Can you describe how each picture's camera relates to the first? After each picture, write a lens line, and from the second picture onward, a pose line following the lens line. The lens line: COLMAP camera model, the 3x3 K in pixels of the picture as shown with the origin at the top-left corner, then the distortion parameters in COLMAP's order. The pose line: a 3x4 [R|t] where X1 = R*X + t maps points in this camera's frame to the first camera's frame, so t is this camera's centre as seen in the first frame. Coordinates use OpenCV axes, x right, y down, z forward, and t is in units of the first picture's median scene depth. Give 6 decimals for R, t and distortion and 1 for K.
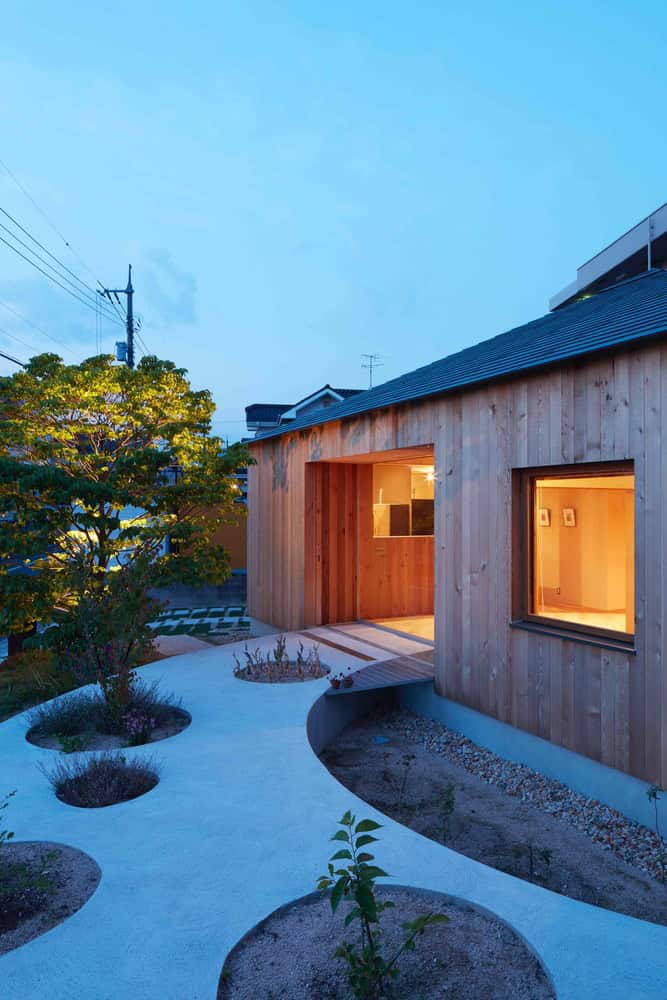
lens RADIAL K [[676.4, 0, 367.1], [0, 676.4, 501.9], [0, 0, 1]] dist [-0.010365, 0.000614]
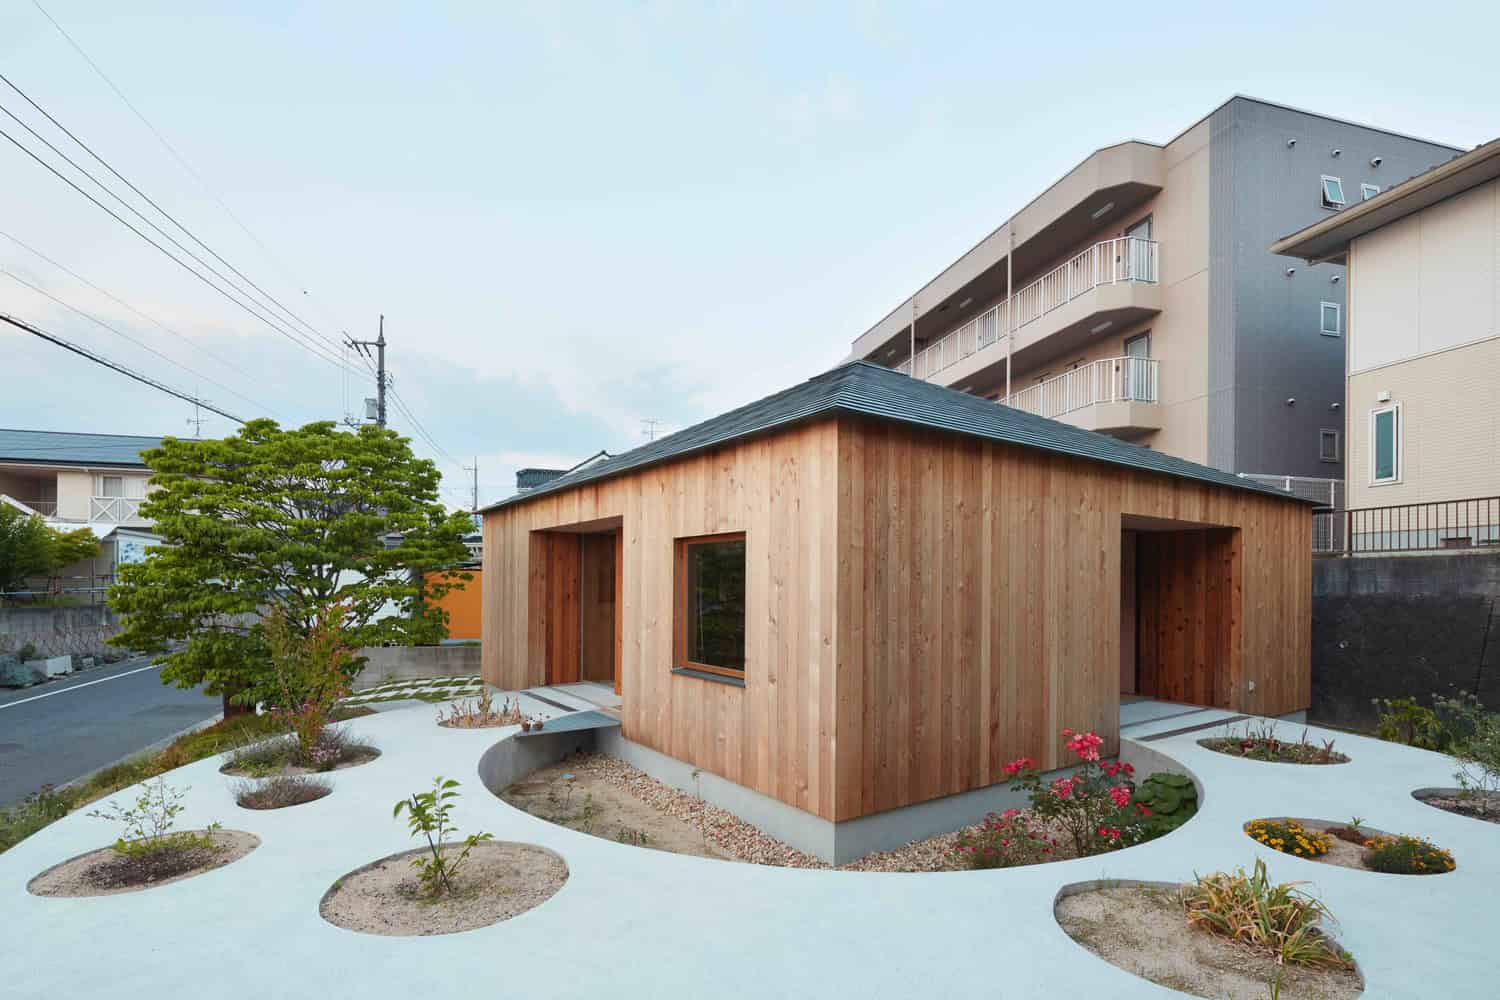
lens RADIAL K [[710.6, 0, 741.0], [0, 710.6, 579.9], [0, 0, 1]] dist [-0.000498, 0.000385]
pose [[0.992744, 0.007238, 0.120025, 0.151824], [-0.008110, 0.999944, 0.006779, 0.011572], [-0.119970, -0.007703, 0.992748, -0.199174]]
